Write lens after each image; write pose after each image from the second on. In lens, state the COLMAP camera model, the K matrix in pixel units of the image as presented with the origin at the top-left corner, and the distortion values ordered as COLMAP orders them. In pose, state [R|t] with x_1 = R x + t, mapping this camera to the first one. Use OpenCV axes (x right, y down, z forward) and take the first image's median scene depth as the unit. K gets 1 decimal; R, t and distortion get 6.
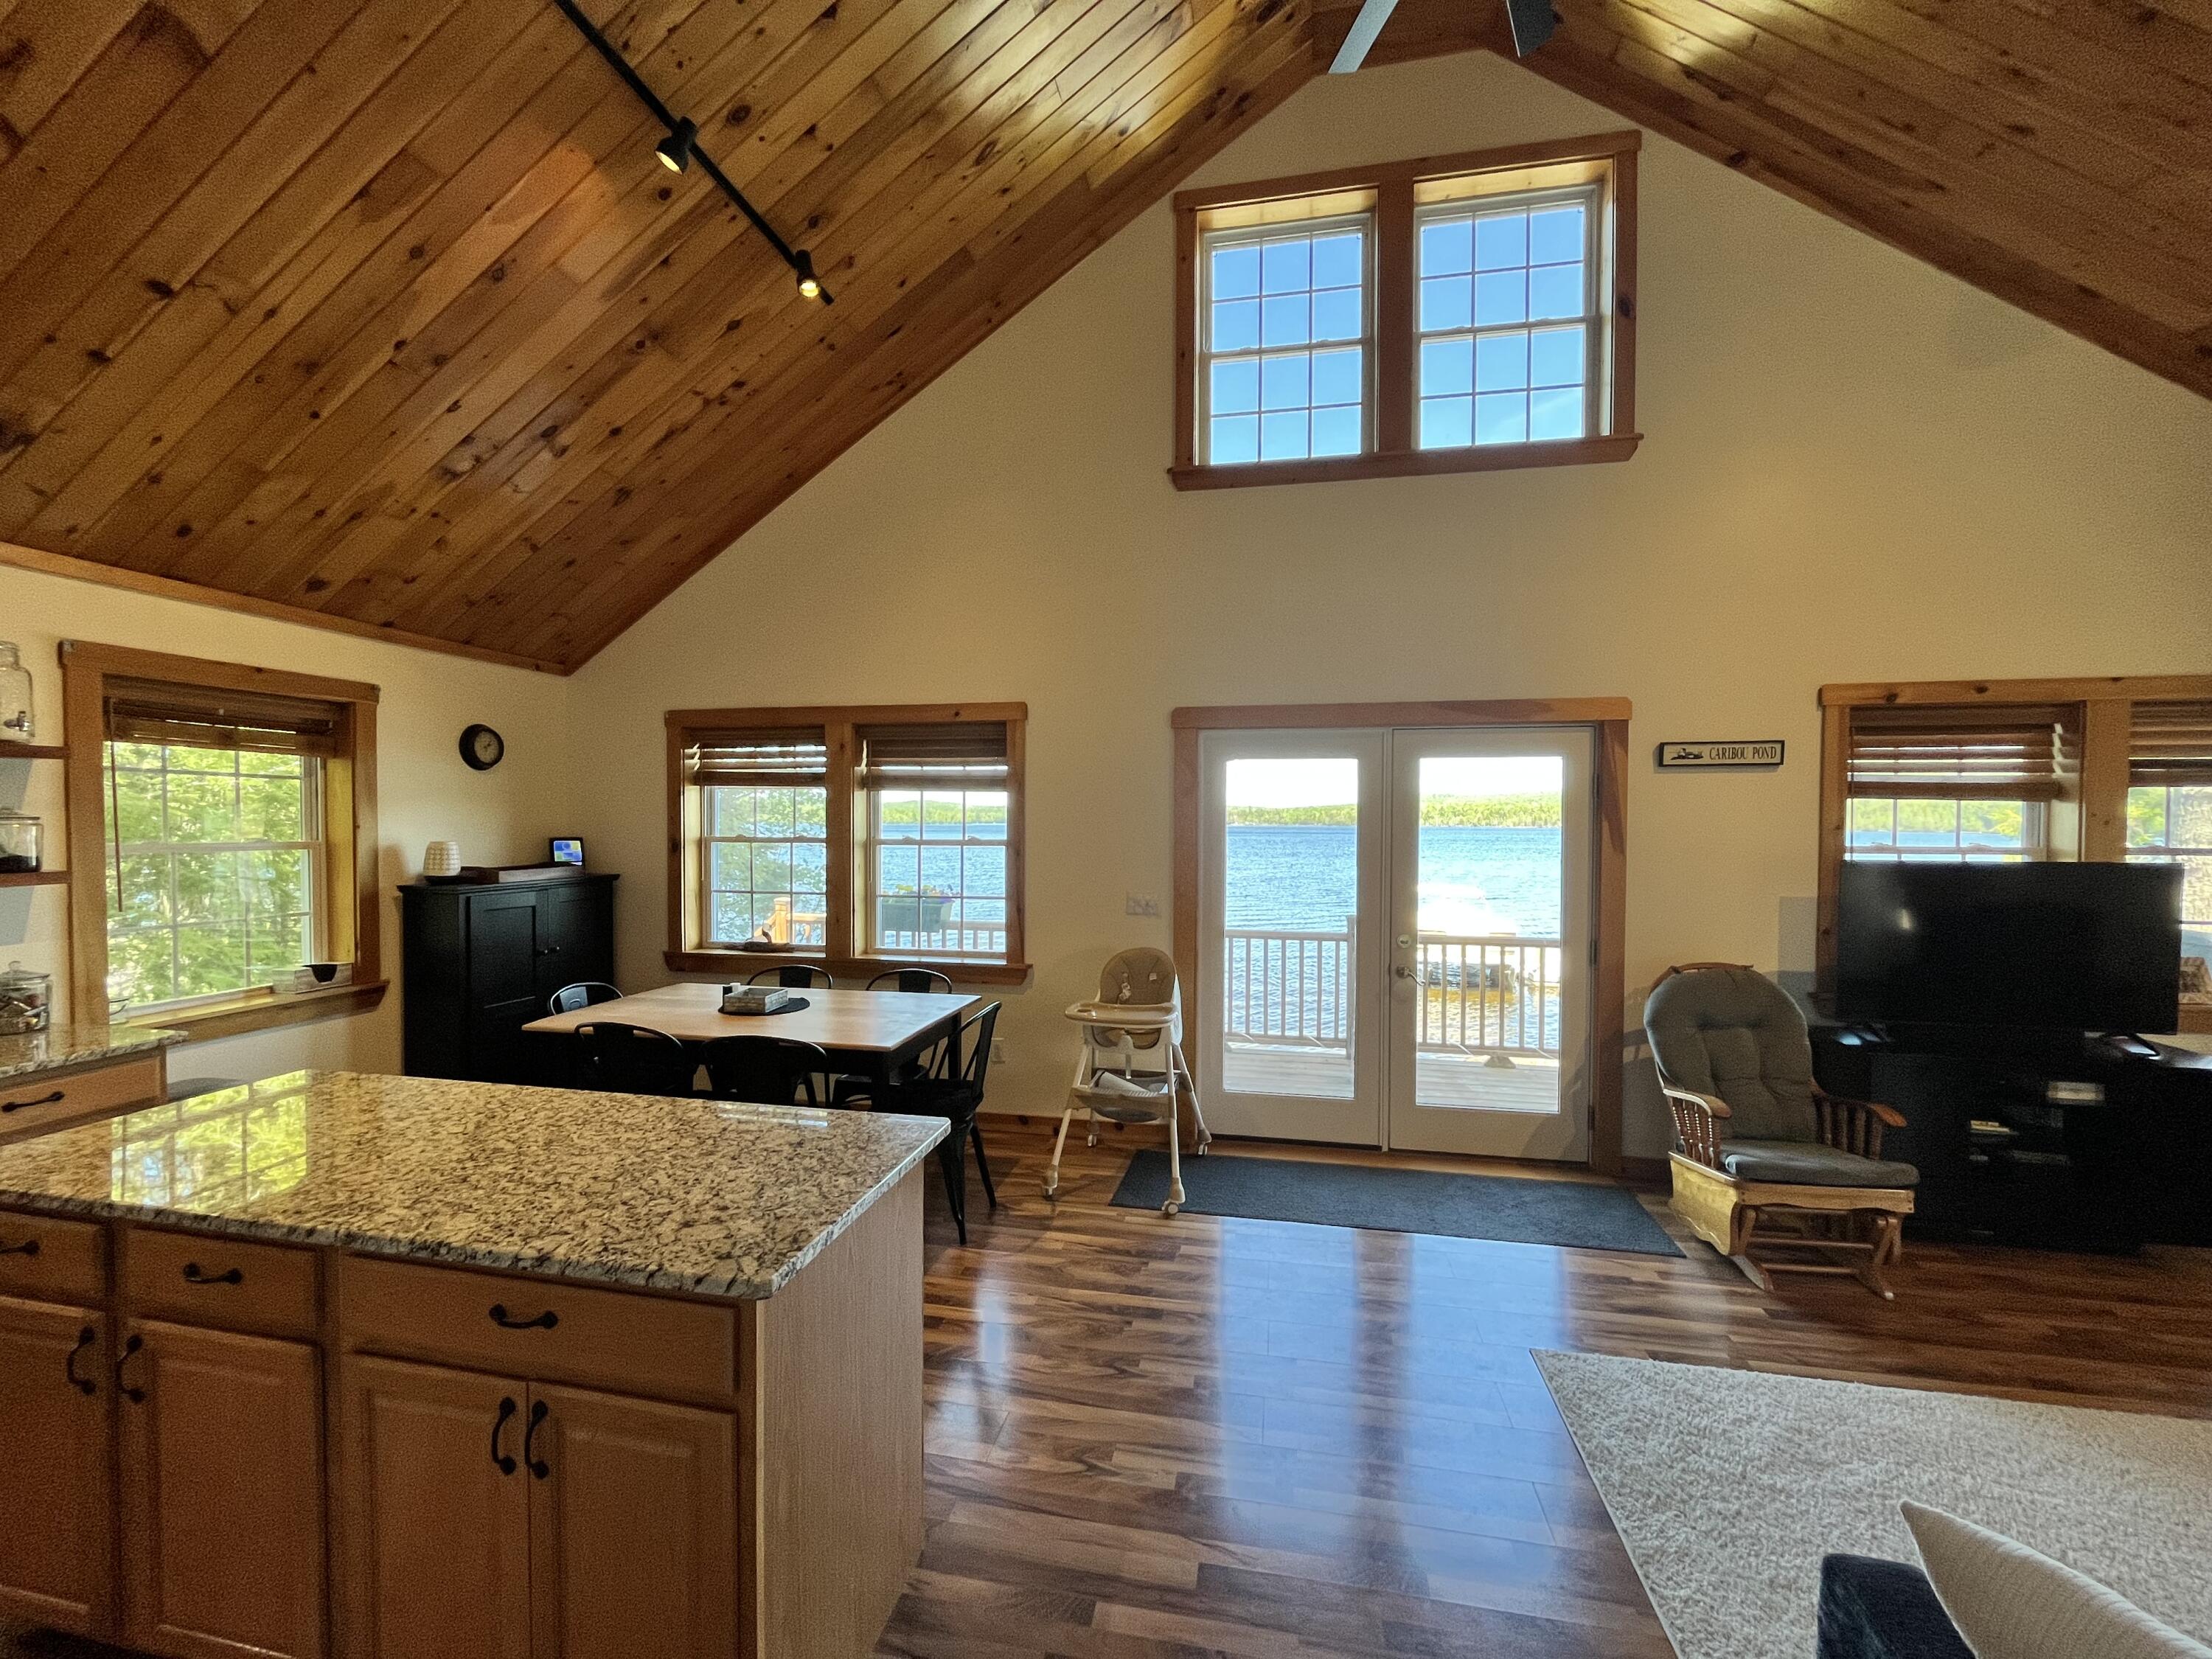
lens RADIAL K [[883.3, 0, 1106.0], [0, 883.3, 835.1], [0, 0, 1]] dist [-0.009710, 0.000704]
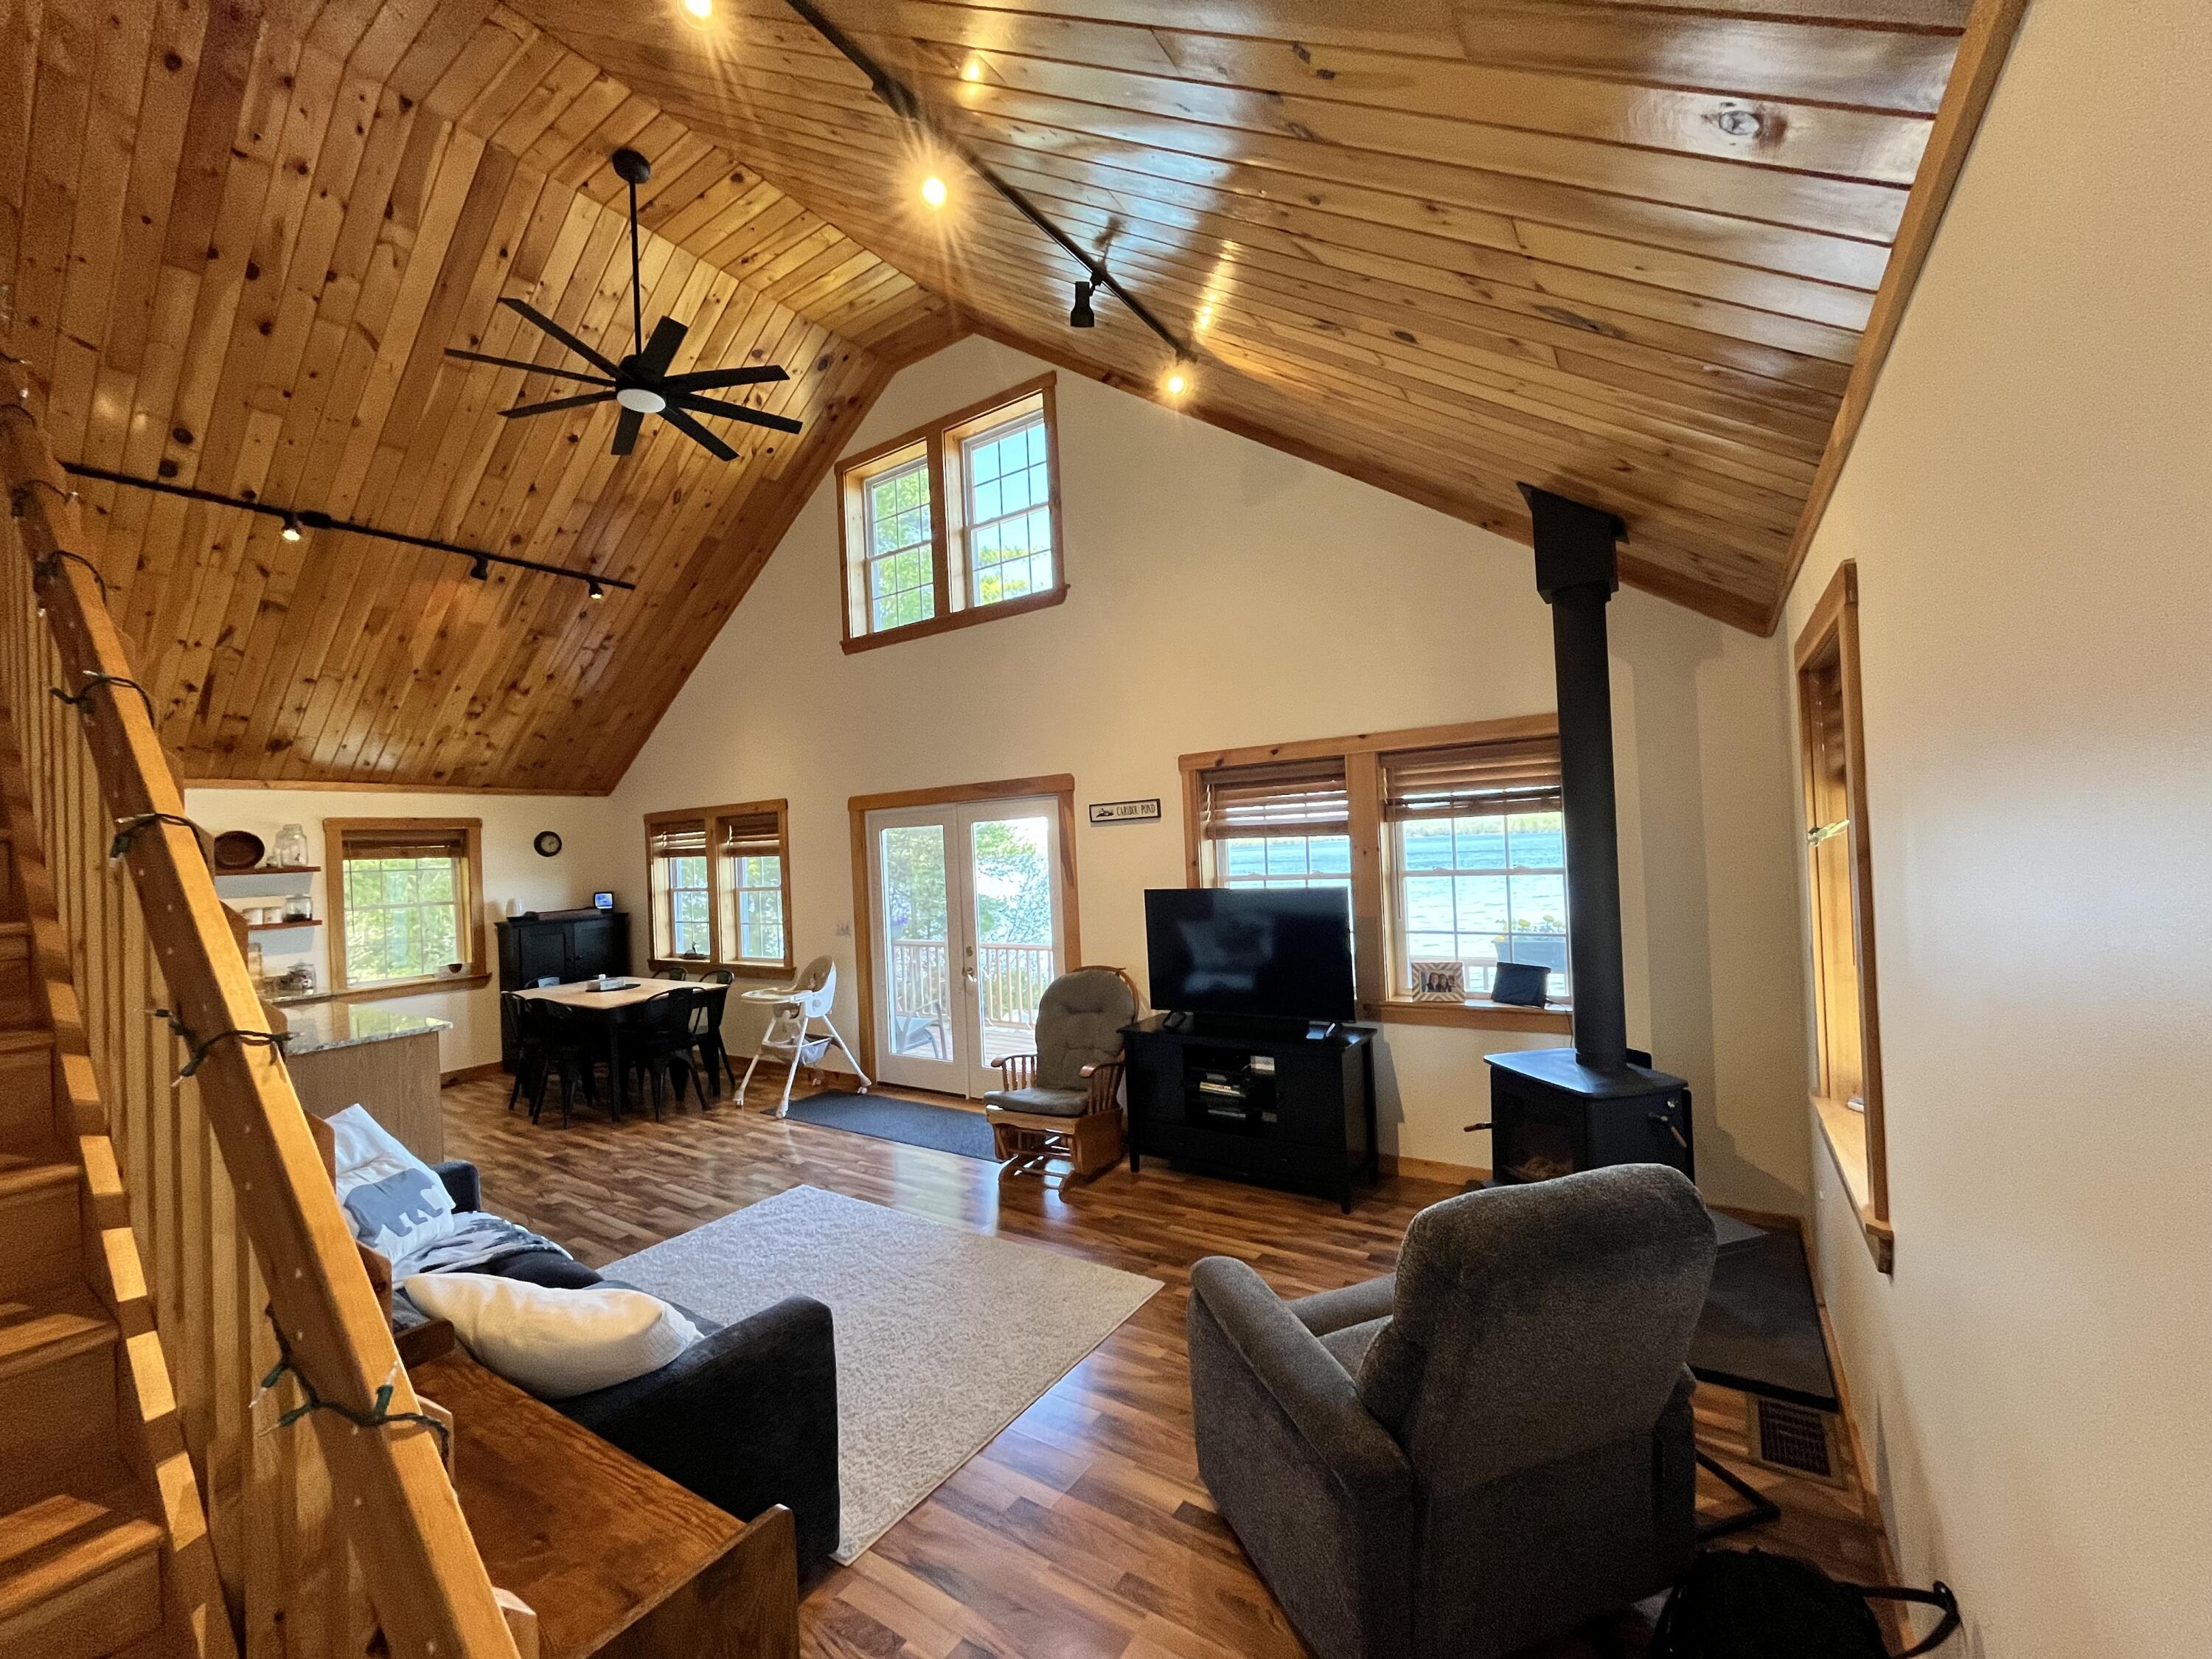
lens RADIAL K [[883.3, 0, 1108.6], [0, 883.3, 833.0], [0, 0, 1]] dist [-0.009710, 0.000704]
pose [[0.924568, -0.053117, -0.377296, 1.169696], [0.043998, 0.998495, -0.032754, -0.015397], [0.378468, 0.013683, 0.925513, -0.259596]]
